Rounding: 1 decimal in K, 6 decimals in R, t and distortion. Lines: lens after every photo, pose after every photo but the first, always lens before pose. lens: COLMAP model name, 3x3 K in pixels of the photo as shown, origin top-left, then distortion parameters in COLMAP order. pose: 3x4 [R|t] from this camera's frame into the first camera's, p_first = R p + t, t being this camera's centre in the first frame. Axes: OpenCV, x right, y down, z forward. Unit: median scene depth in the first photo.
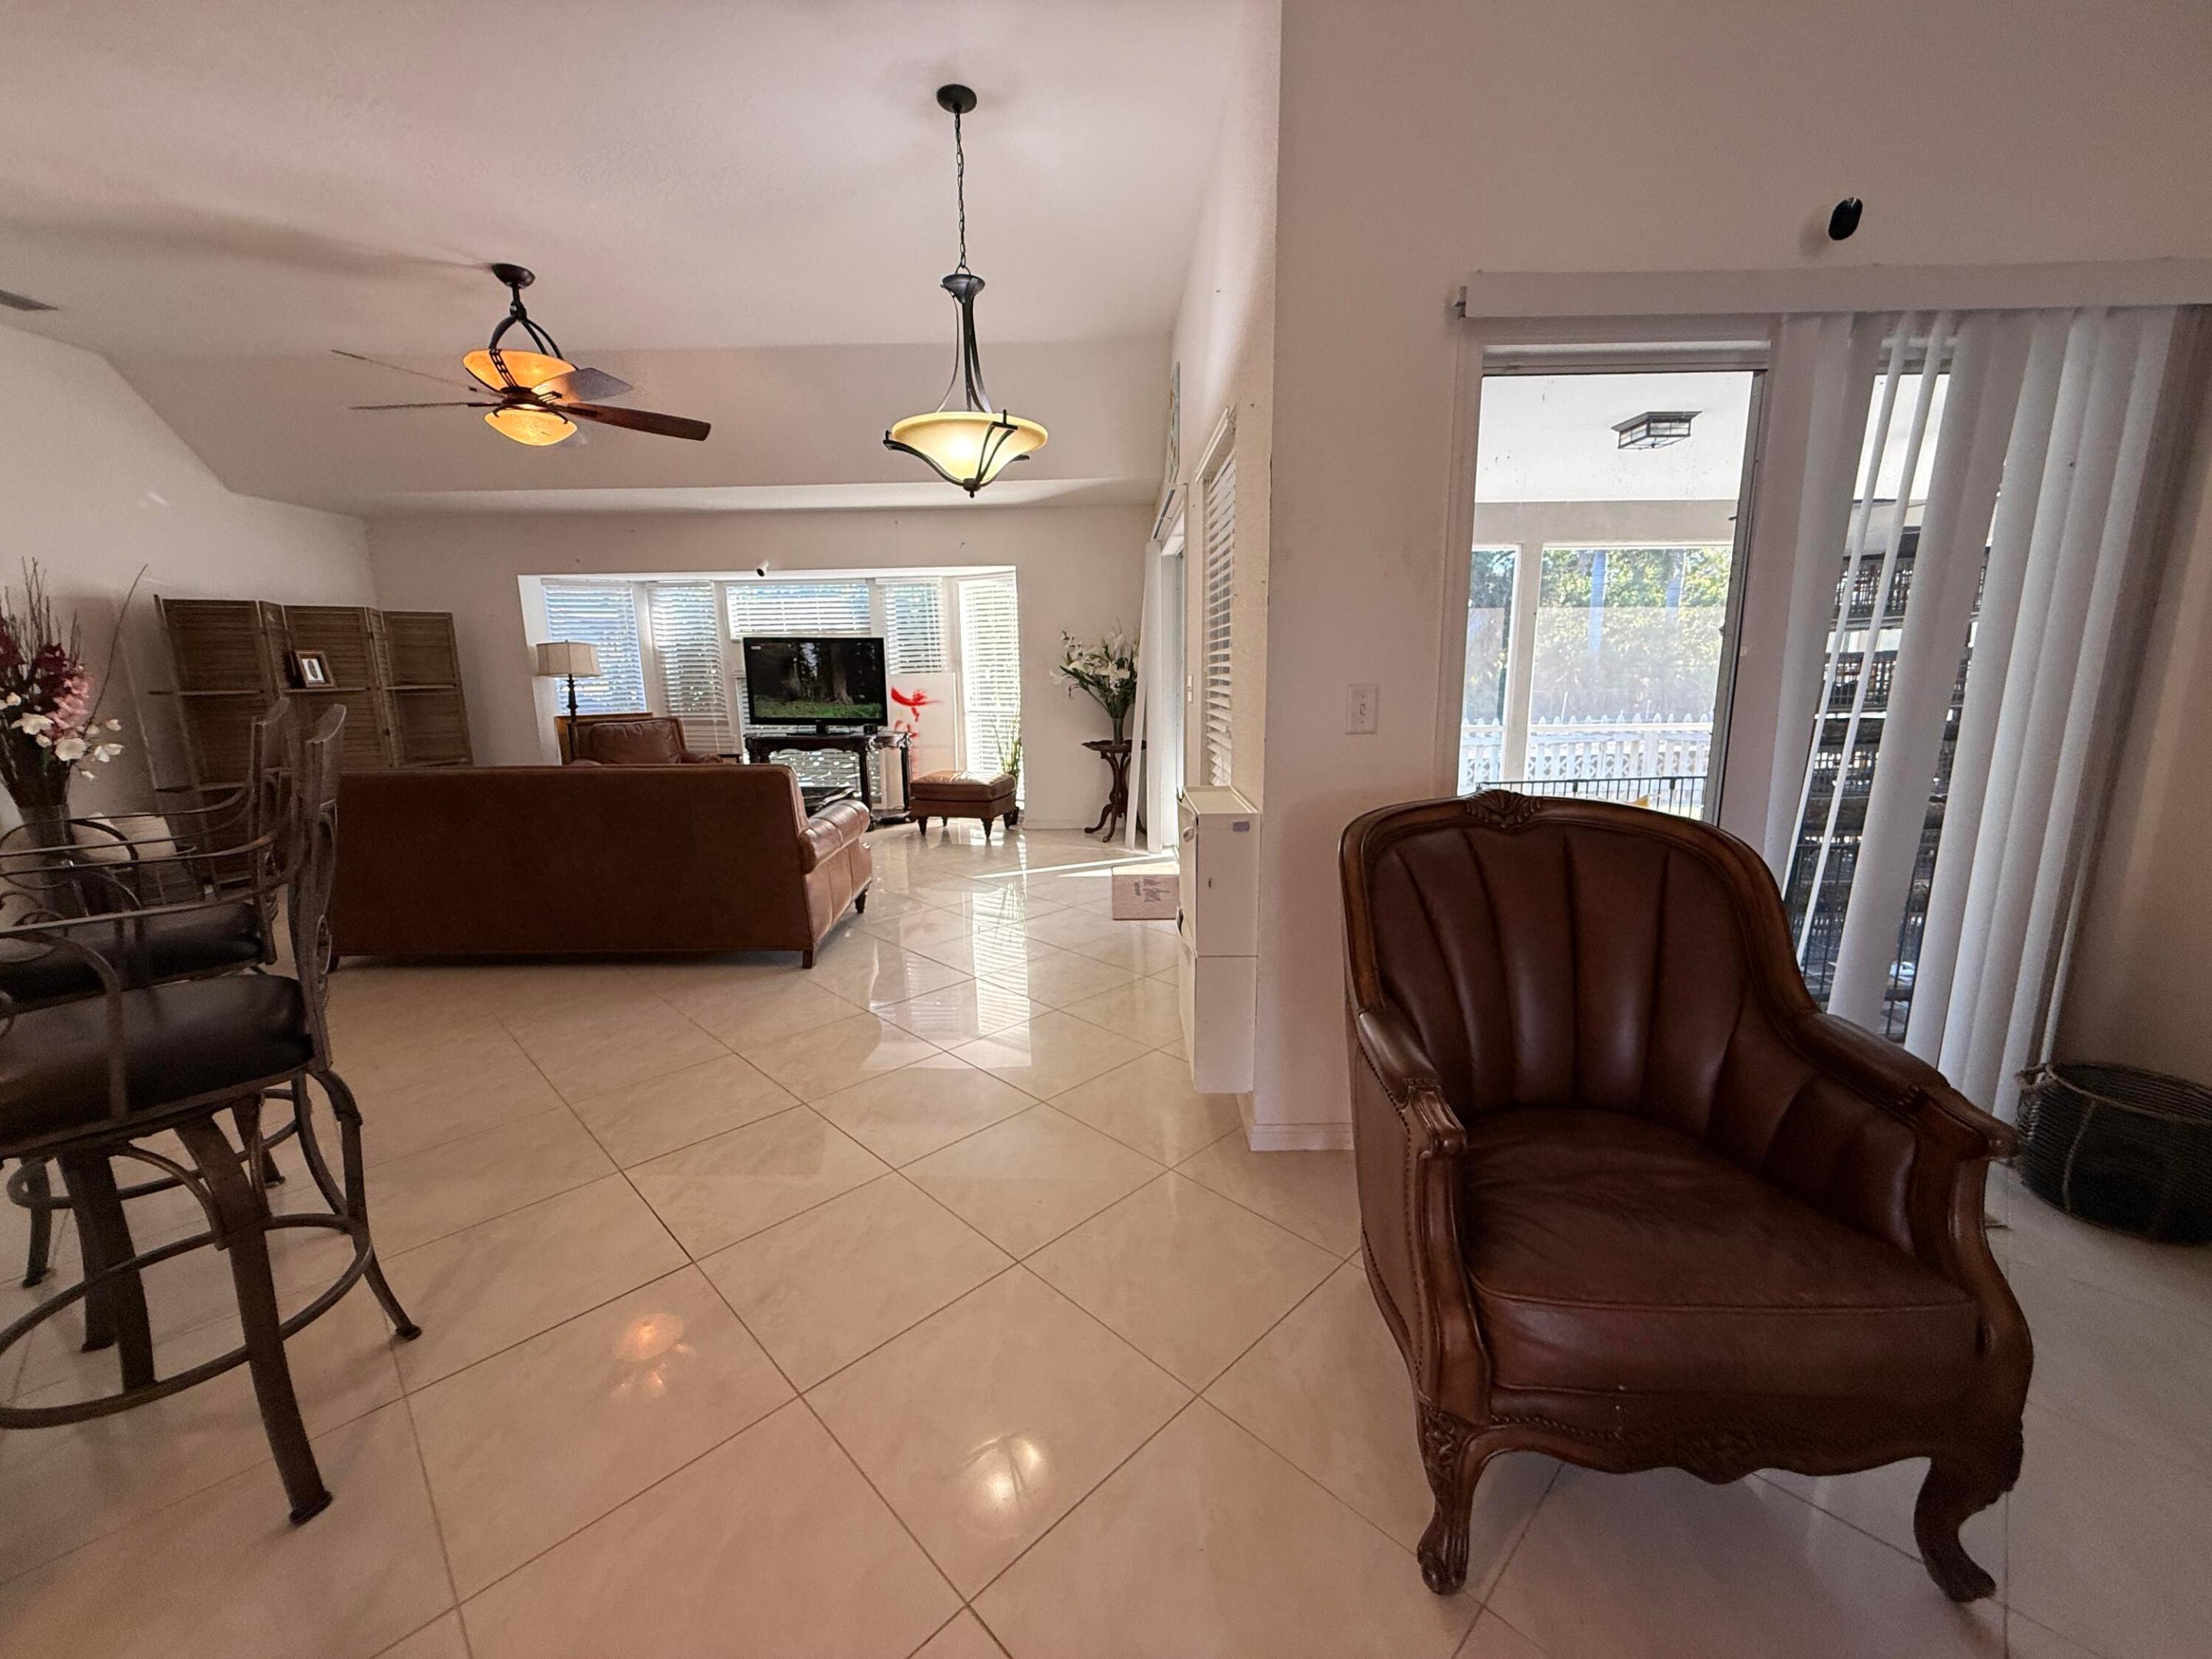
lens RADIAL K [[880.6, 0, 1100.0], [0, 880.6, 831.0], [0, 0, 1]] dist [0.000731, -0.000047]
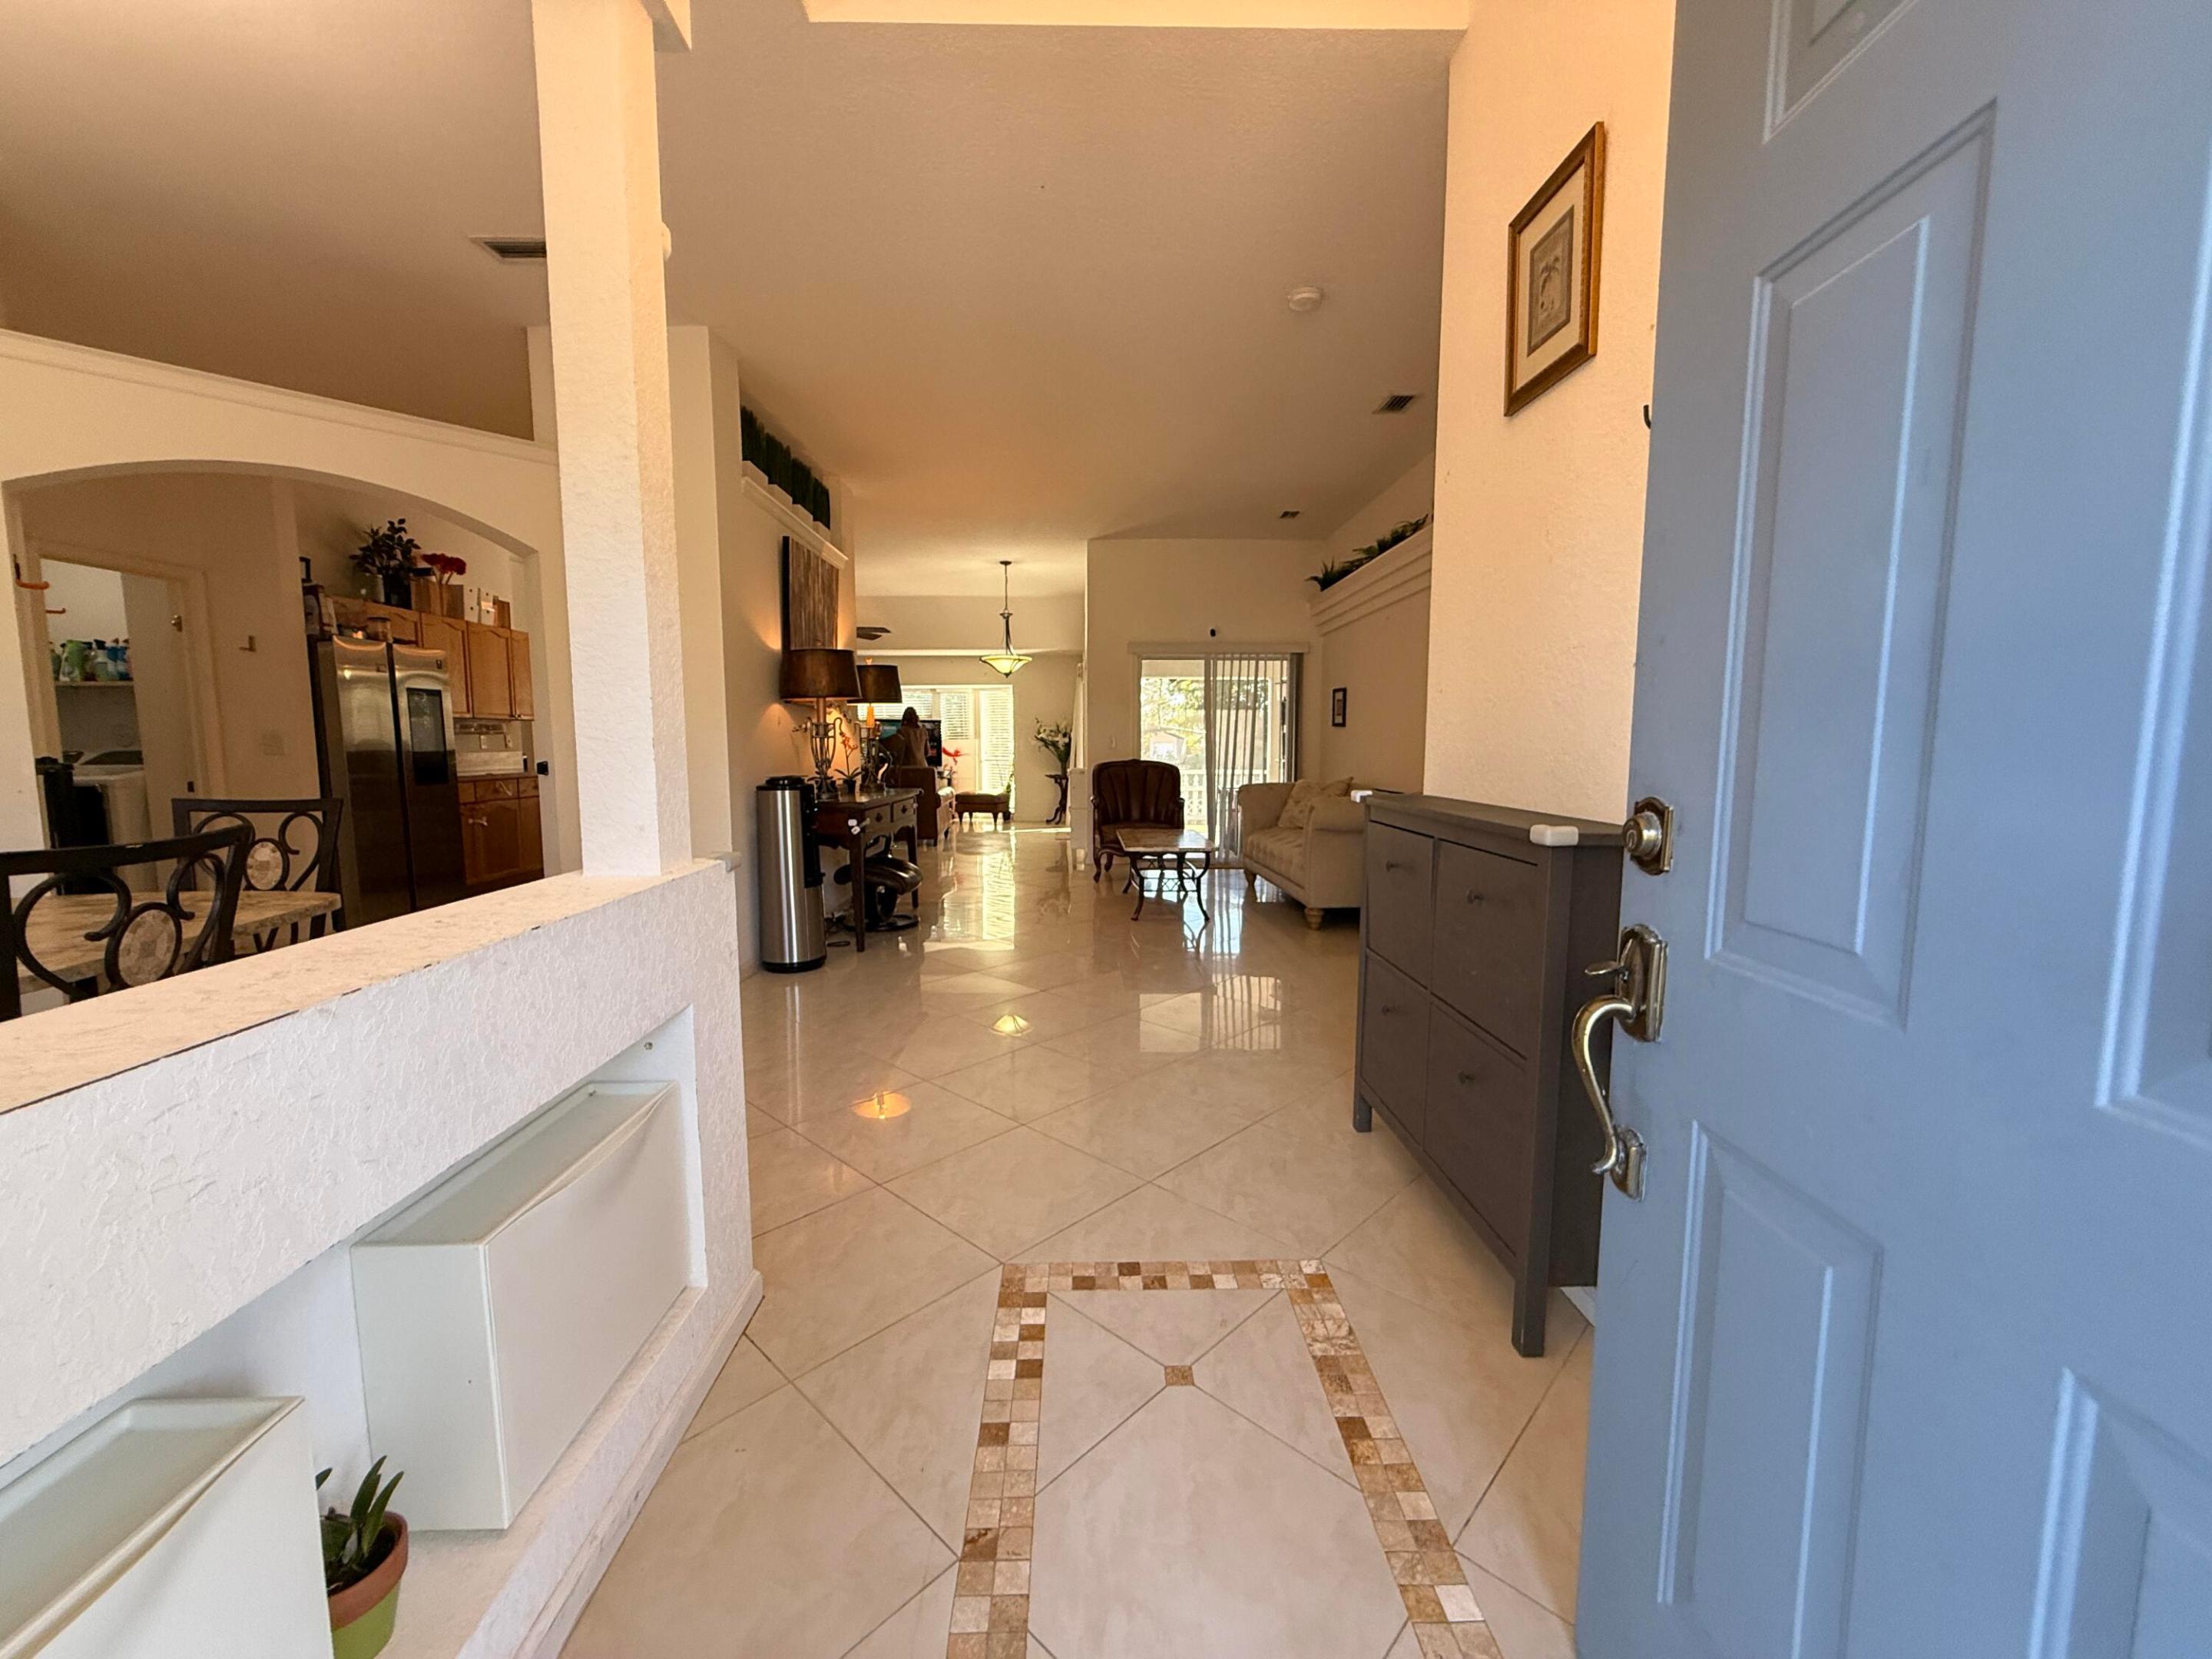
lens RADIAL K [[868.7, 0, 1098.3], [0, 868.7, 835.3], [0, 0, 1]] dist [-0.000213, -0.000050]
pose [[0.999500, 0.009823, 0.030042, 0.041938], [-0.007246, 0.996379, -0.084717, 0.199009], [-0.030766, 0.084457, 0.995952, -0.925528]]
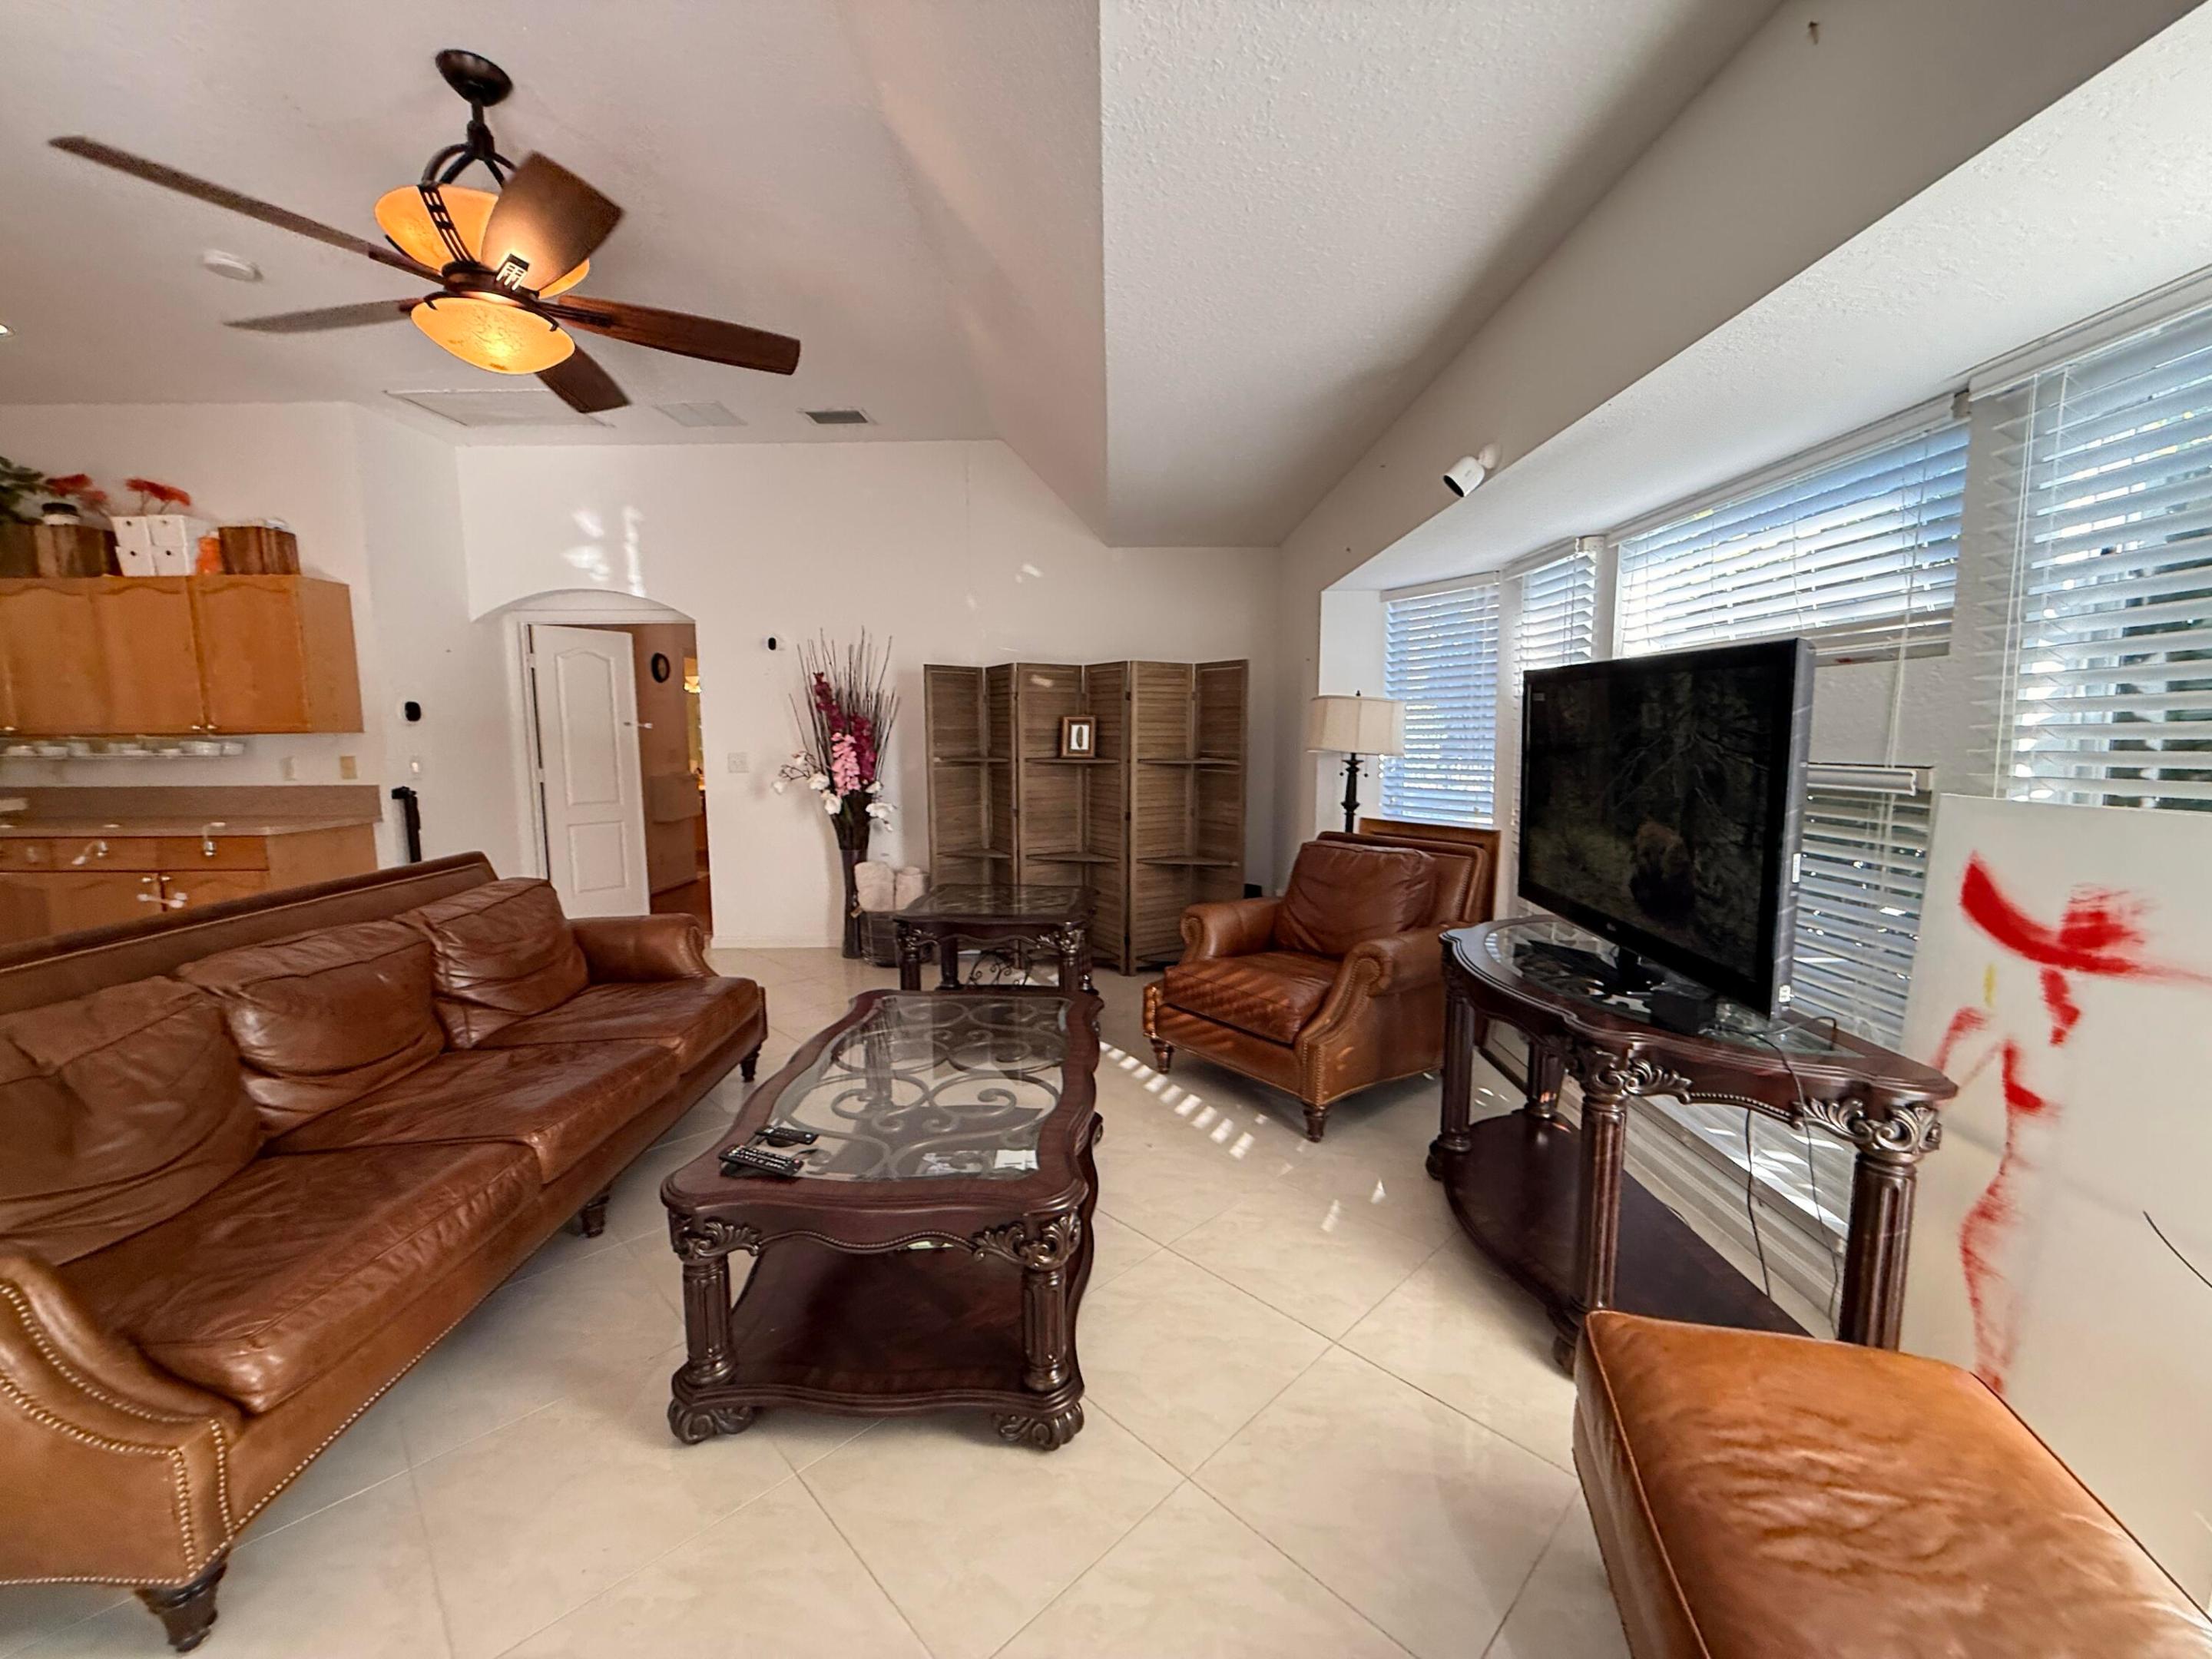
lens RADIAL K [[880.6, 0, 1100.0], [0, 880.6, 831.0], [0, 0, 1]] dist [0.000731, -0.000047]
pose [[-0.005069, 0.127472, -0.991829, -0.019597], [-0.184212, 0.974749, 0.126218, -0.180435], [0.982873, 0.183347, 0.018541, 0.894020]]
